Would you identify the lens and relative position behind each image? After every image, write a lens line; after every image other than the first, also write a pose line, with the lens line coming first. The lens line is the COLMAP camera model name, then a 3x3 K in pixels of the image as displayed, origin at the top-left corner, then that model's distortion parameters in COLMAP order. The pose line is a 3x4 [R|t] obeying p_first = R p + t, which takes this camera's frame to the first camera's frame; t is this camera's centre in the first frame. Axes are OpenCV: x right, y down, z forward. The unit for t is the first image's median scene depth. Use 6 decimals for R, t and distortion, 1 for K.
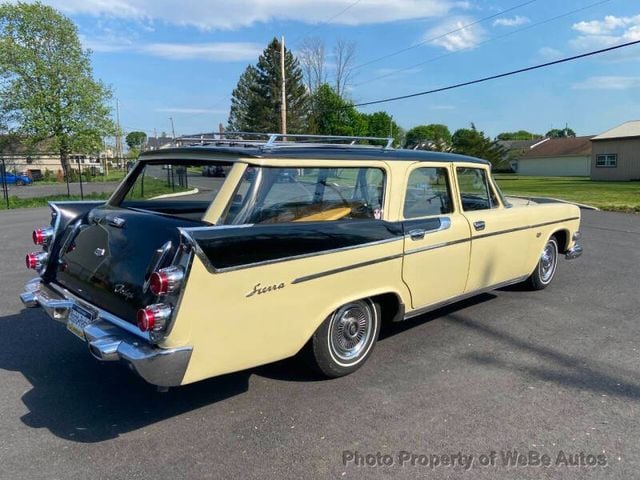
lens RADIAL K [[485.5, 0, 316.4], [0, 485.5, 239.0], [0, 0, 1]] dist [0.088770, -0.105575]
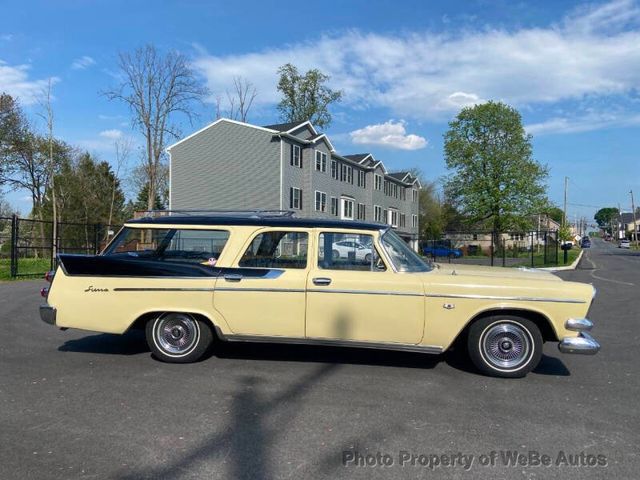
lens RADIAL K [[485.5, 0, 321.2], [0, 485.5, 236.4], [0, 0, 1]] dist [0.088770, -0.105575]
pose [[0.631438, 0.009563, -0.775368, 0.089866], [-0.133880, 0.986252, -0.096864, -0.001547], [0.763782, 0.164970, 0.624037, 0.019046]]
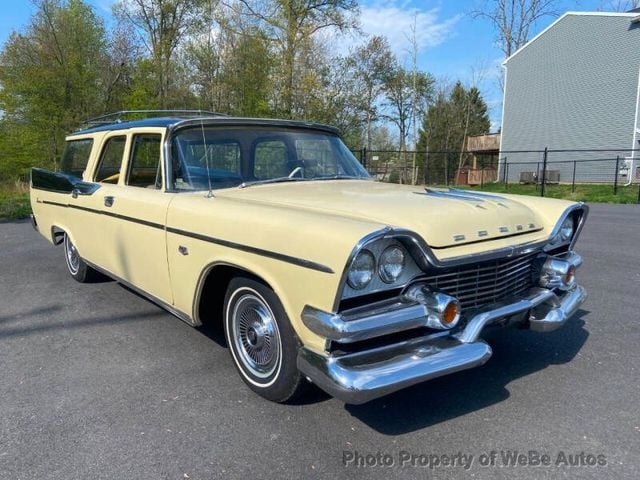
lens RADIAL K [[485.5, 0, 314.0], [0, 485.5, 237.3], [0, 0, 1]] dist [0.088770, -0.105575]
pose [[-0.088629, 0.148419, -0.984945, 0.085215], [-0.141127, 0.976990, 0.159920, -0.011217], [0.986016, 0.153176, -0.065644, 0.103280]]
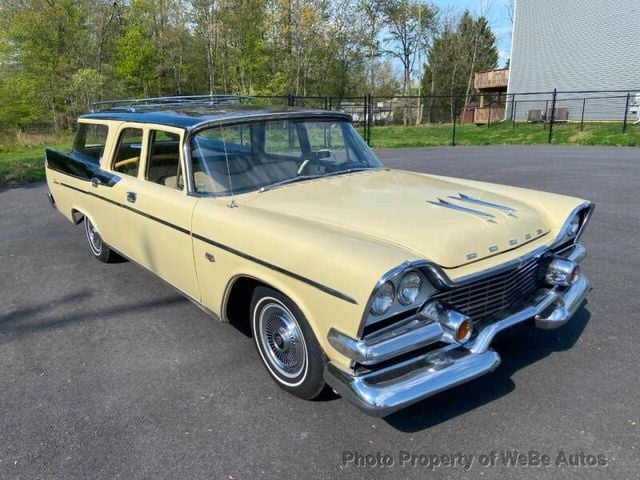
lens RADIAL K [[485.5, 0, 312.4], [0, 485.5, 232.3], [0, 0, 1]] dist [0.088770, -0.105575]
pose [[-0.094361, 0.259790, -0.961044, 0.086699], [-0.114869, 0.956062, 0.269722, -0.017971], [0.988889, 0.135845, -0.060374, 0.101063]]
